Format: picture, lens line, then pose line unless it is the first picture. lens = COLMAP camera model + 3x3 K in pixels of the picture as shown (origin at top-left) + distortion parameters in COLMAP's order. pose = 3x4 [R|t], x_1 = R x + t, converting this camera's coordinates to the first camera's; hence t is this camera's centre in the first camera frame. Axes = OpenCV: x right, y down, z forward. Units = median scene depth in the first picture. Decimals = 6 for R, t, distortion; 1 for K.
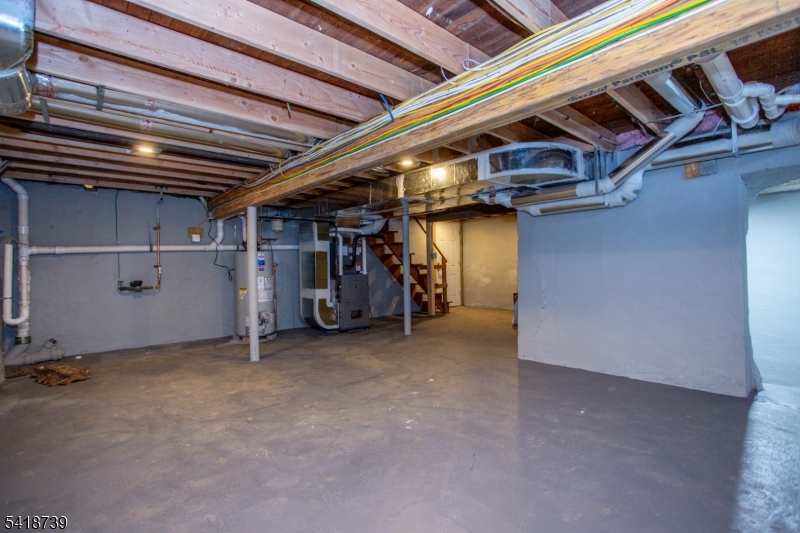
lens RADIAL K [[411.3, 0, 400.0], [0, 411.3, 266.5], [0, 0, 1]] dist [-0.003202, -0.000364]
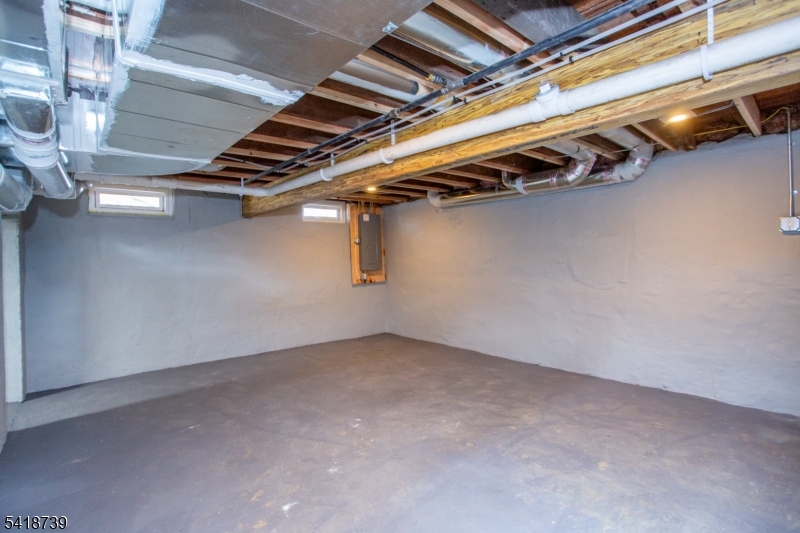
lens RADIAL K [[411.3, 0, 400.0], [0, 411.3, 266.5], [0, 0, 1]] dist [-0.003202, -0.000364]
pose [[-0.998787, 0.047242, 0.013871, -0.123997], [0.047608, 0.998490, 0.027399, -0.061403], [-0.012555, 0.028026, -0.999528, 2.006320]]
